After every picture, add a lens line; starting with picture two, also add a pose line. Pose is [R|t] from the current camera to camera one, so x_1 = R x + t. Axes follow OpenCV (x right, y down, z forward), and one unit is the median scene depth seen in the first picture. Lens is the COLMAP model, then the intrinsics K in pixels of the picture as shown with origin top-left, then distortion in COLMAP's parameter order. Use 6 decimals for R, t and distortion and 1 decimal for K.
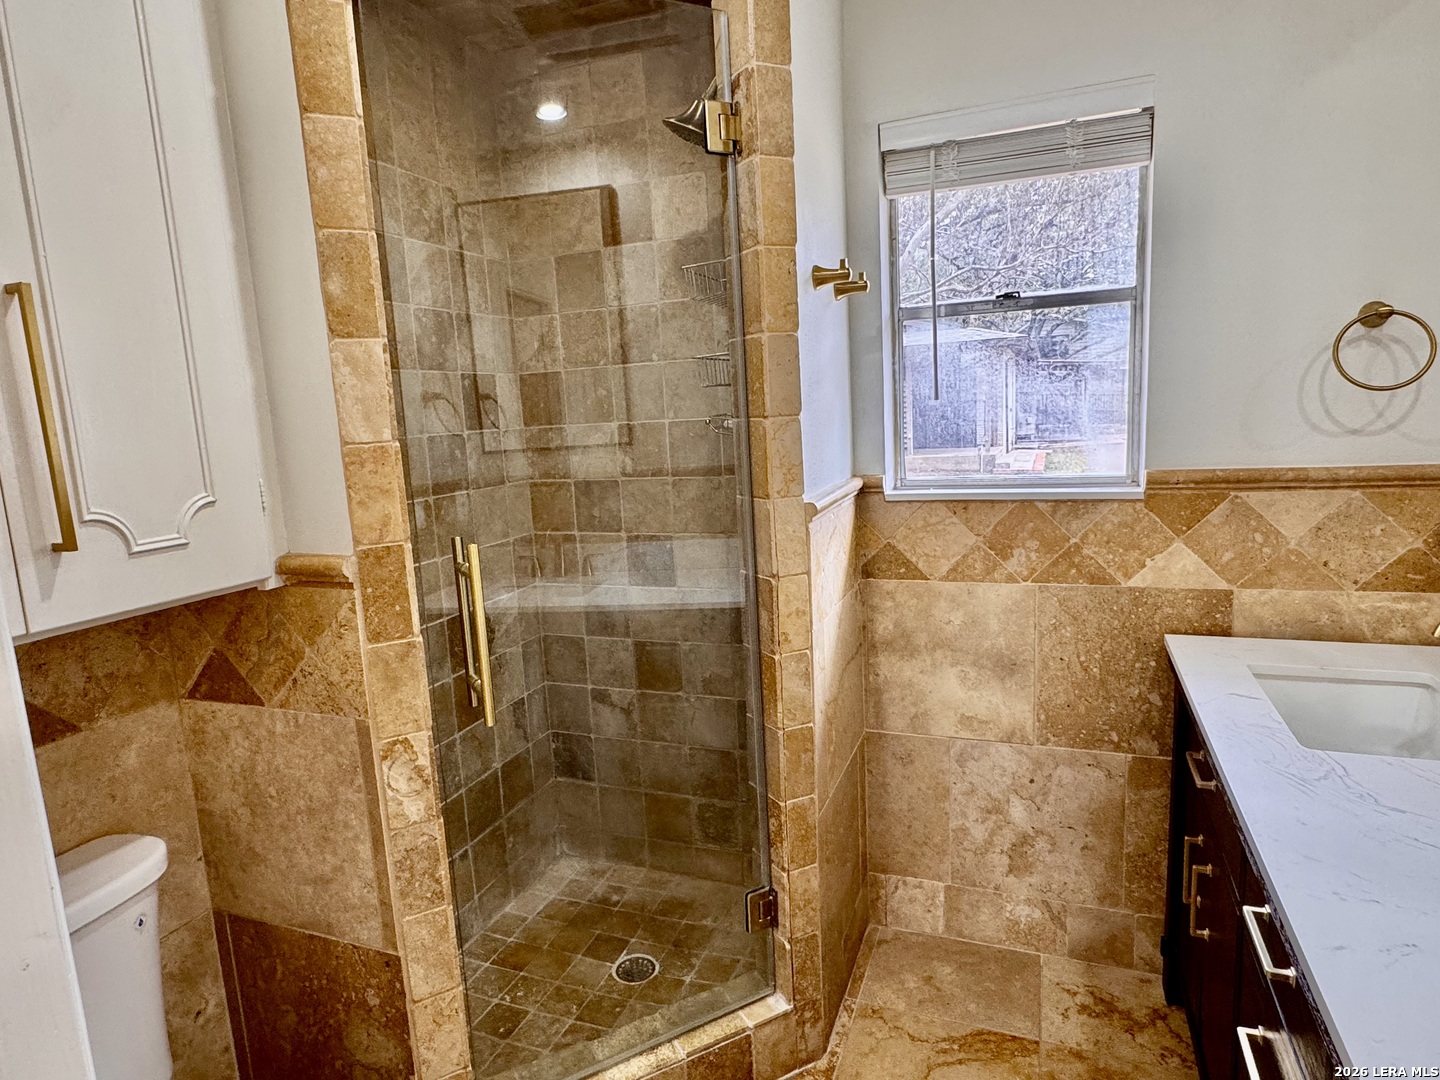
lens RADIAL K [[841.3, 0, 713.3], [0, 841.3, 541.0], [0, 0, 1]] dist [-0.001570, 0.001368]
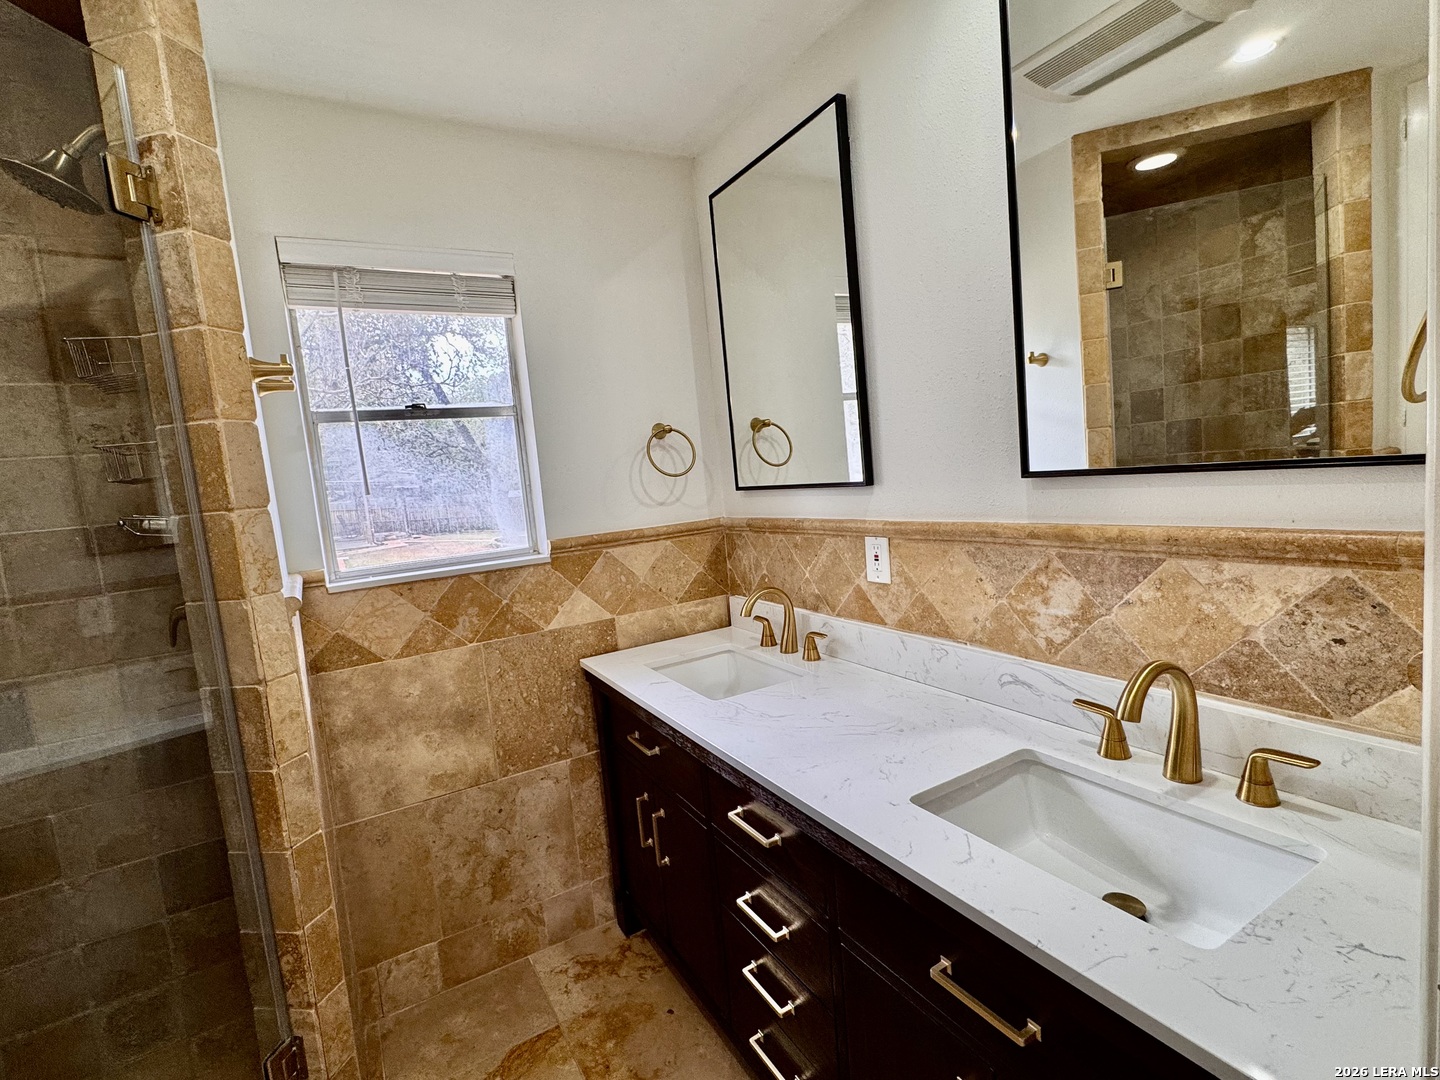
lens RADIAL K [[687.8, 0, 716.6], [0, 687.8, 541.5], [0, 0, 1]] dist [-0.000623, 0.000634]
pose [[0.620847, -0.080356, 0.779803, -0.161653], [0.179218, 0.982938, -0.041398, 0.009988], [-0.763171, 0.165457, 0.624655, 0.113859]]
